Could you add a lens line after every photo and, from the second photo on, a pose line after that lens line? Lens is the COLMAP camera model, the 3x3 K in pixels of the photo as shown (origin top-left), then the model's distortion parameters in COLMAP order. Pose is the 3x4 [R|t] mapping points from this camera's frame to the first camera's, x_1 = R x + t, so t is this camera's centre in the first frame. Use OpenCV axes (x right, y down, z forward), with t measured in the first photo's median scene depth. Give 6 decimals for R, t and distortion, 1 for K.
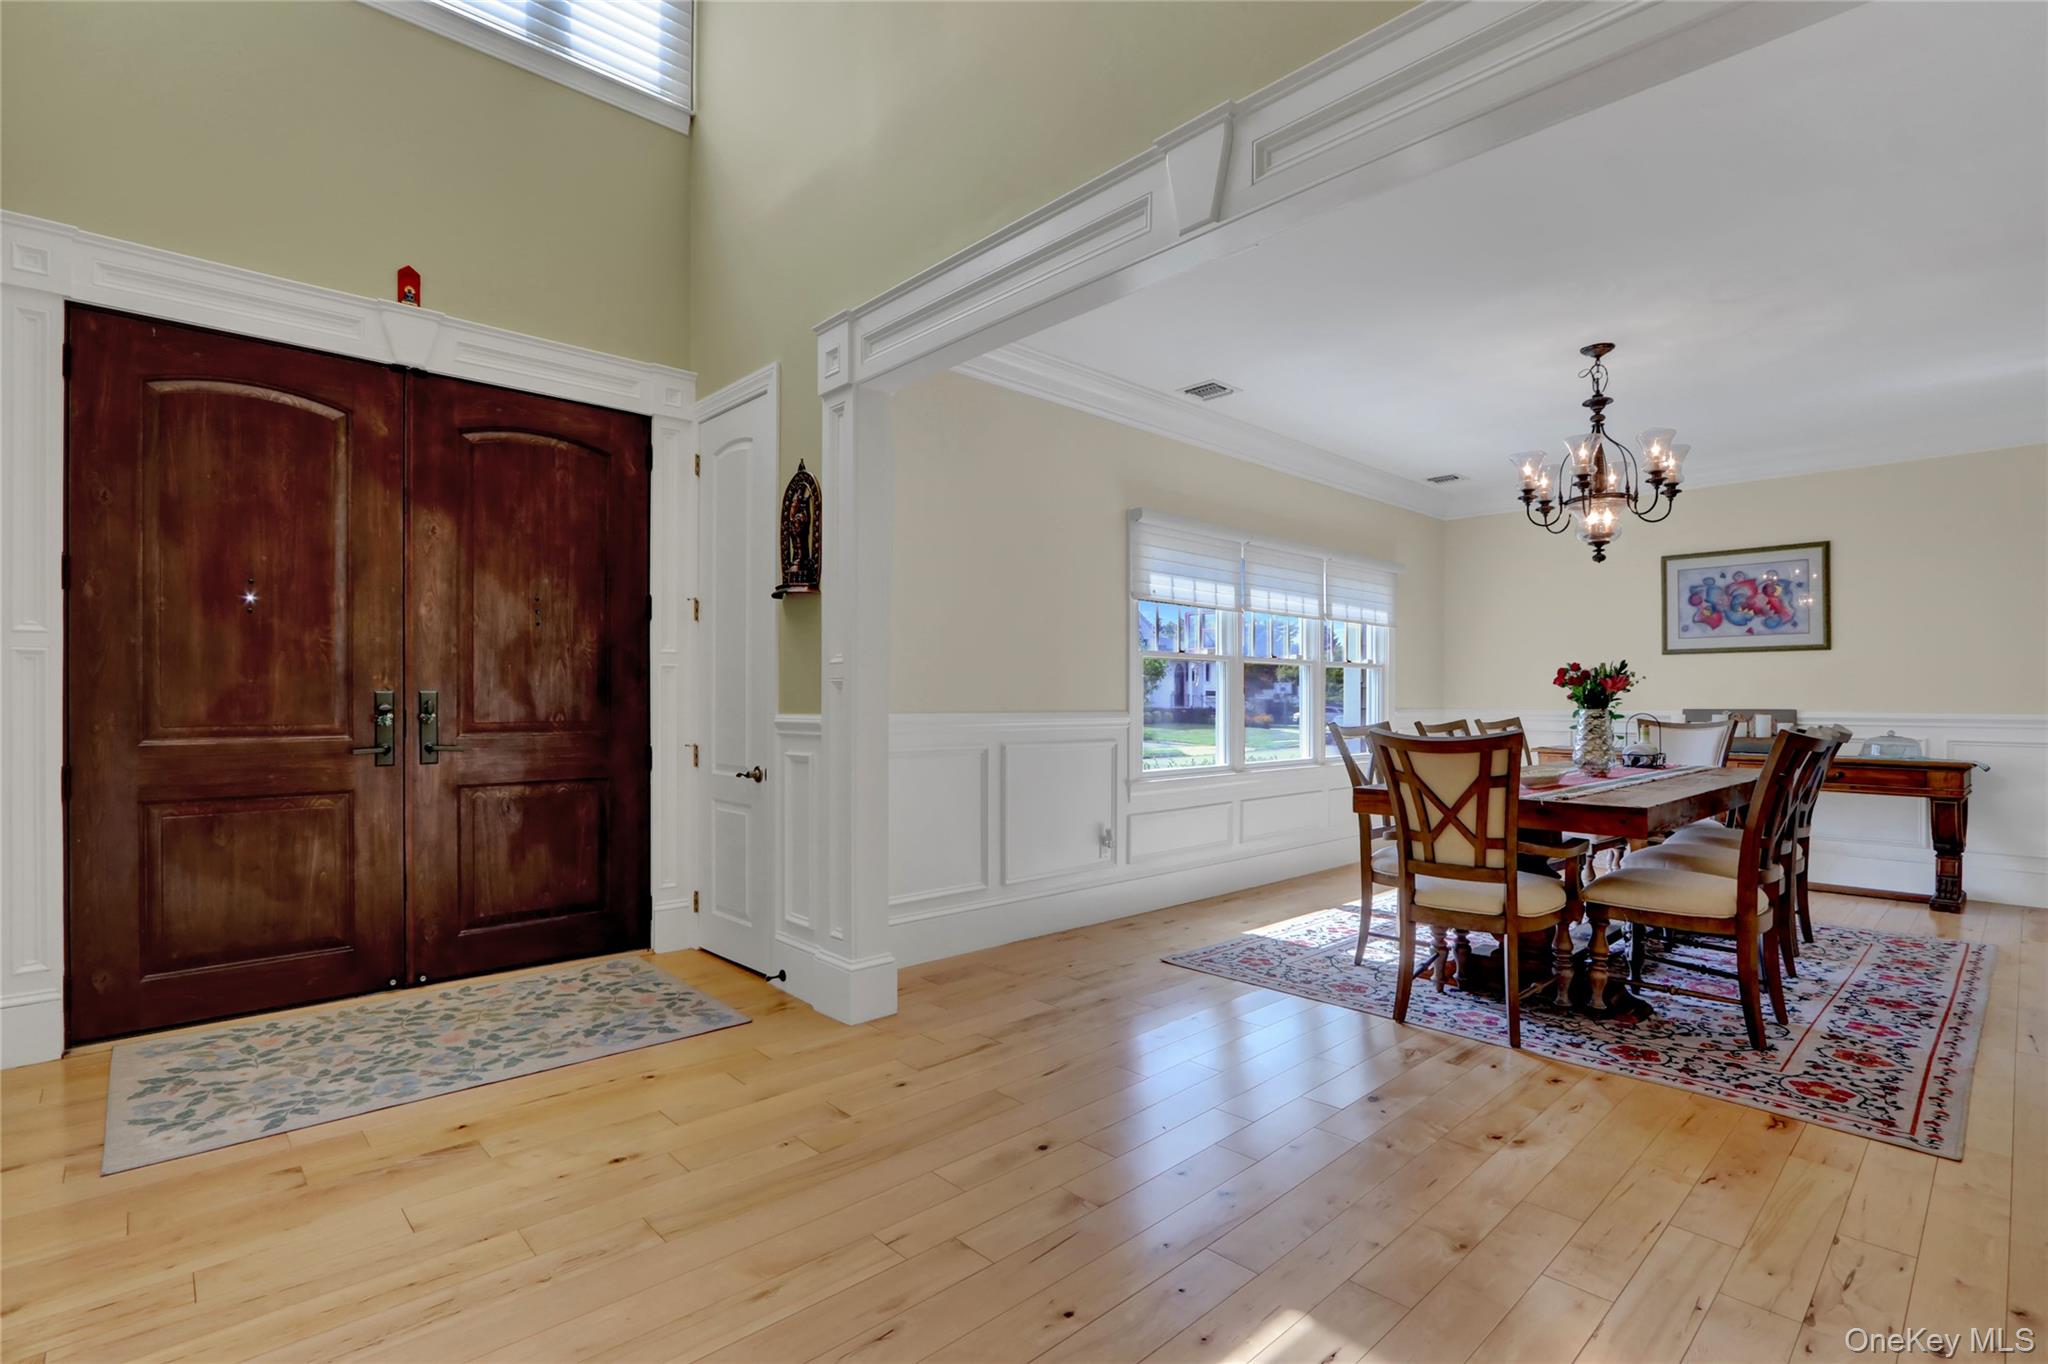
lens RADIAL K [[964.3, 0, 1016.6], [0, 964.3, 699.4], [0, 0, 1]] dist [-0.018274, 0.000572]
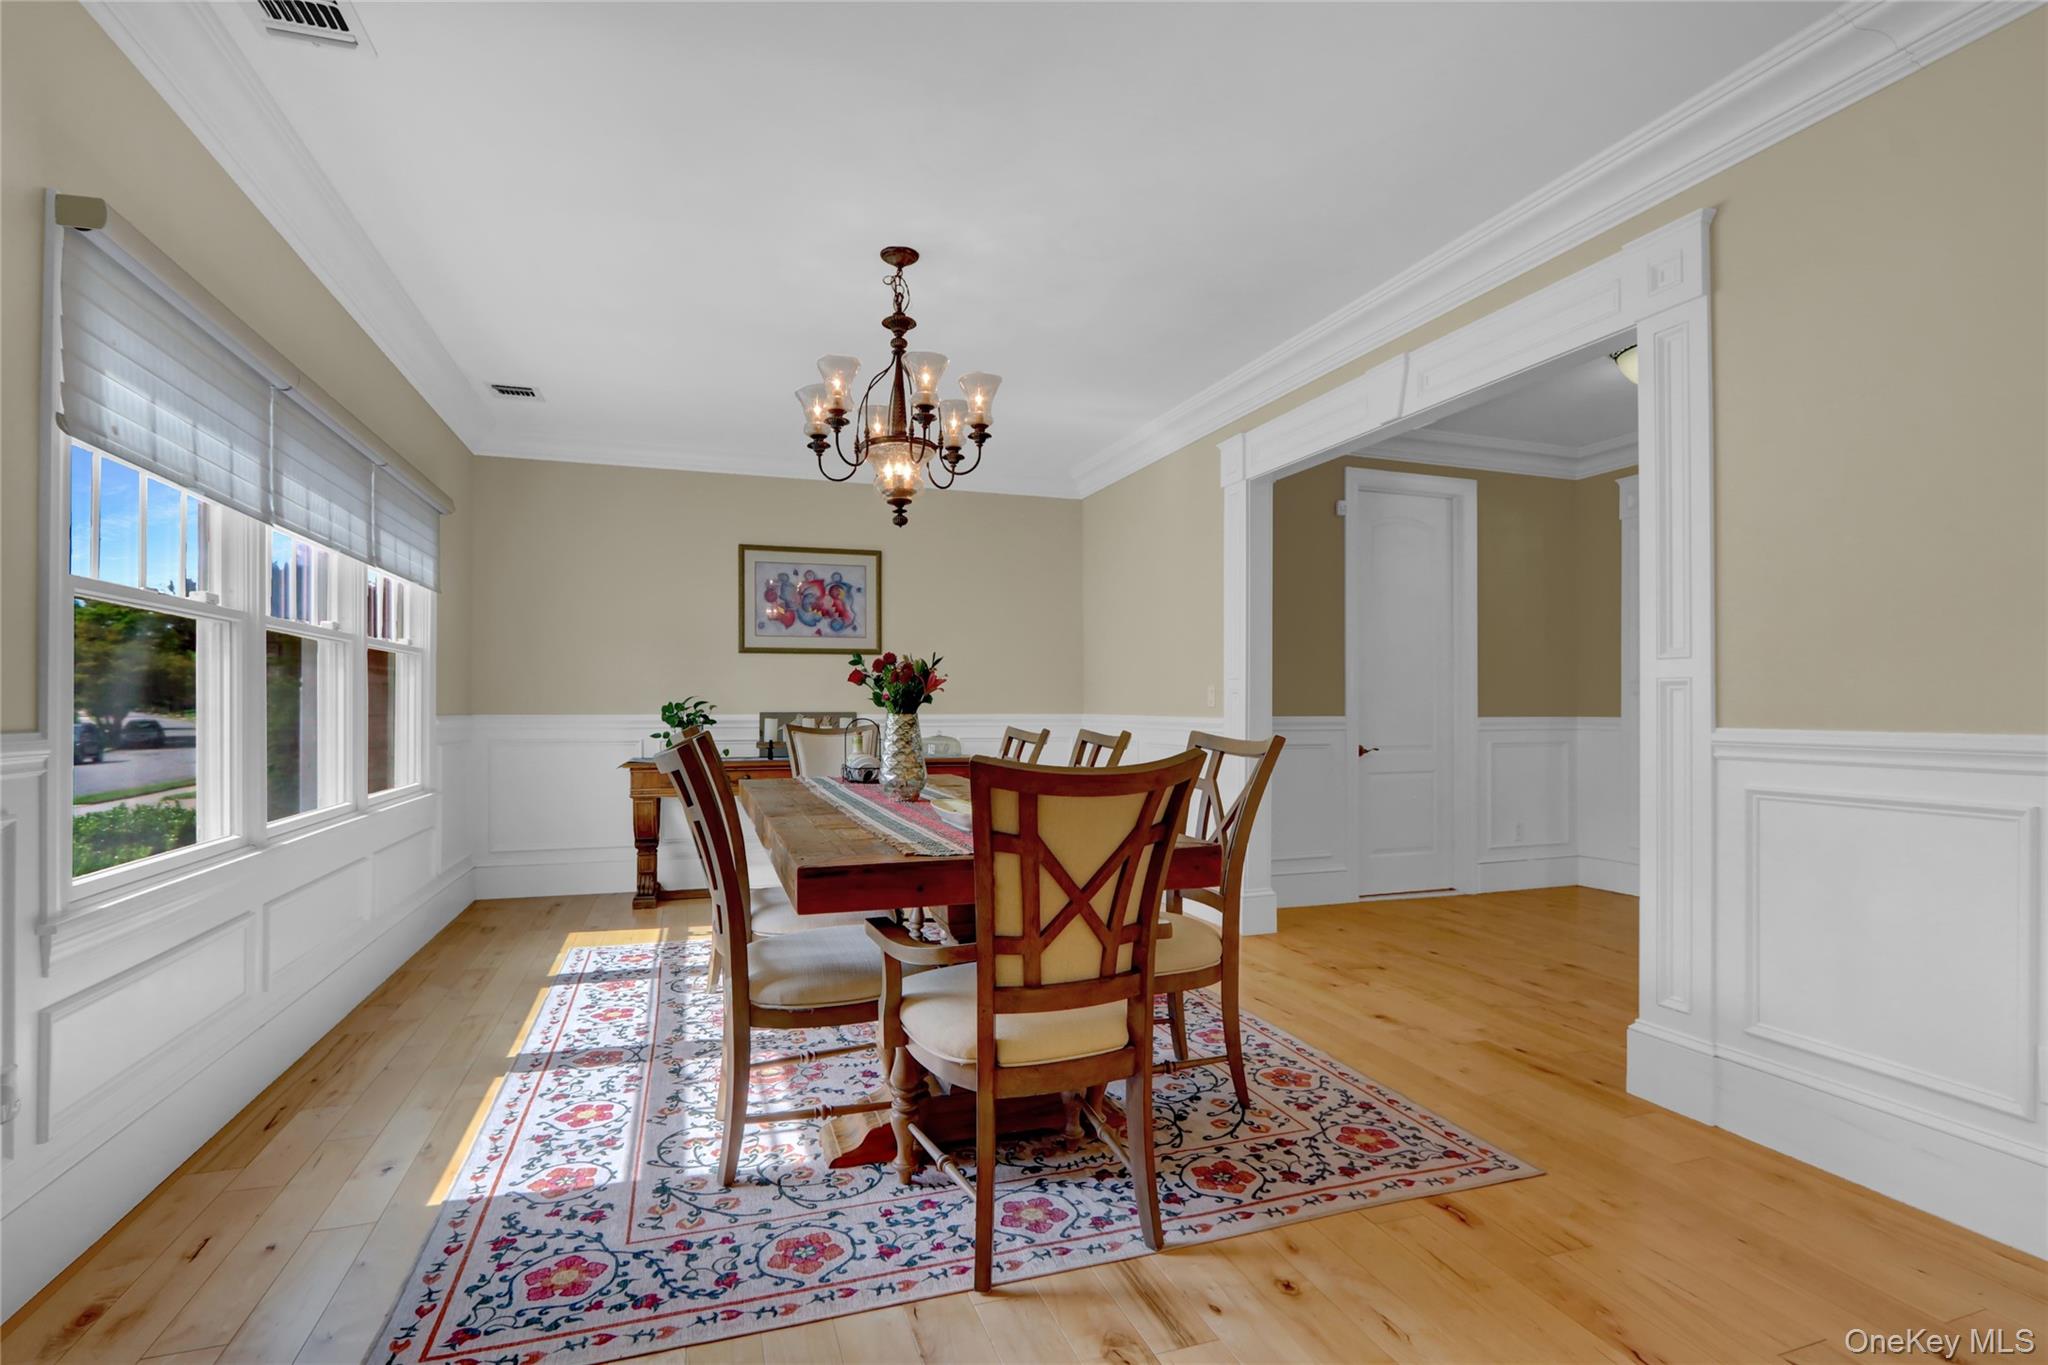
lens RADIAL K [[964.3, 0, 1016.6], [0, 964.3, 699.9], [0, 0, 1]] dist [-0.018274, 0.000572]
pose [[0.415638, 0.001938, 0.909528, -0.077698], [0.000691, 0.999997, -0.002446, 0.000660], [-0.909530, 0.001645, 0.415635, 0.651814]]
